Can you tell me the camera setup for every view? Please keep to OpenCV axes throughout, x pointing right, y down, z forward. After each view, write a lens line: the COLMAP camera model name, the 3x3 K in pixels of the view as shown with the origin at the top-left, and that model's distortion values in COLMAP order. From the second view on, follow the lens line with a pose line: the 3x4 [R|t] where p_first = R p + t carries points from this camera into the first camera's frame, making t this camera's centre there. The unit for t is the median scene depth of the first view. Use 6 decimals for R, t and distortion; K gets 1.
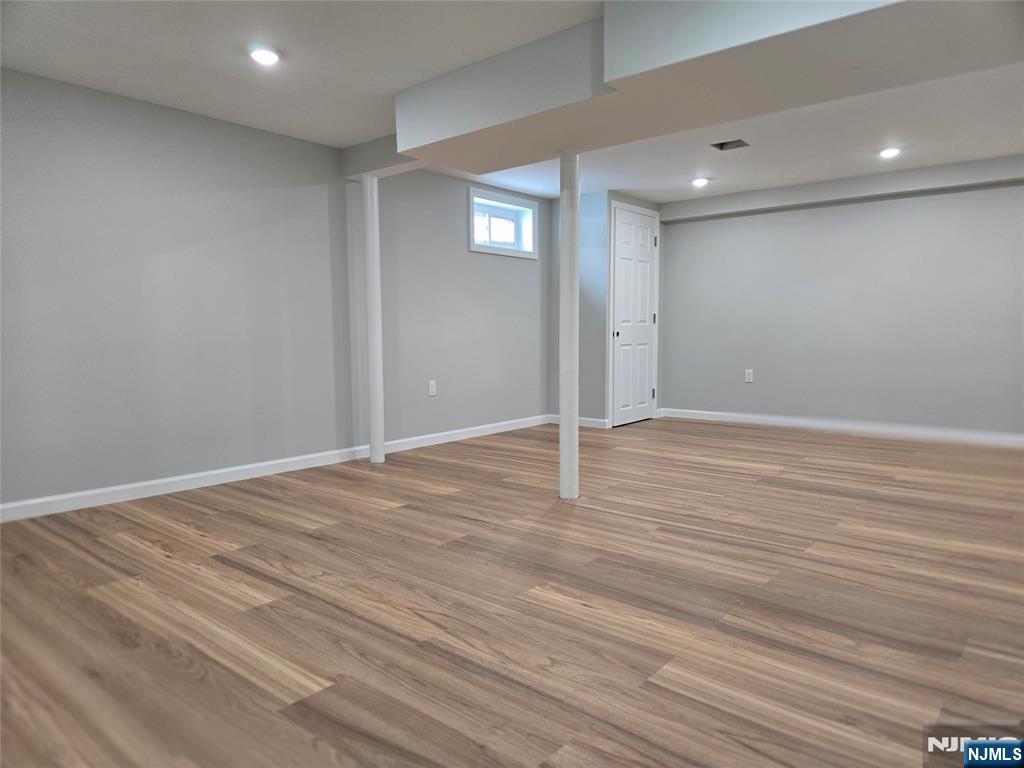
lens RADIAL K [[682.1, 0, 508.1], [0, 682.1, 384.8], [0, 0, 1]] dist [0.040650, -0.035434]
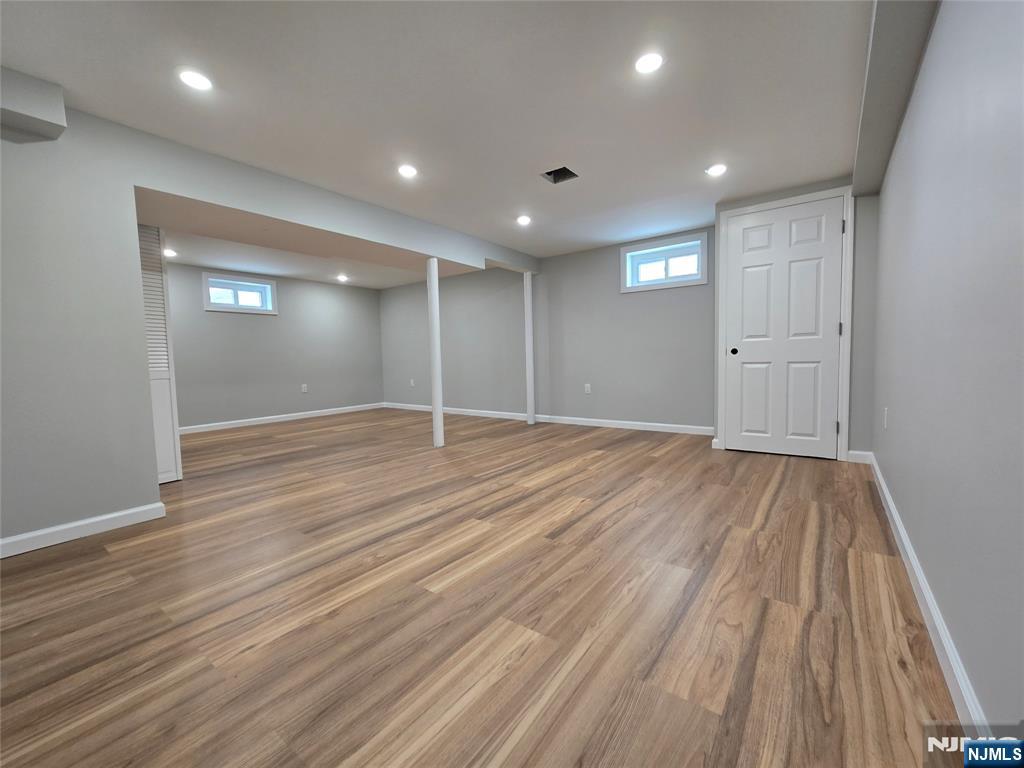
lens RADIAL K [[418.7, 0, 505.1], [0, 418.7, 386.0], [0, 0, 1]] dist [0.002375, 0.000221]
pose [[0.052224, 0.066530, -0.996417, 1.498322], [-0.057169, 0.996341, 0.063528, -0.095439], [0.996998, 0.053646, 0.055837, 1.378226]]
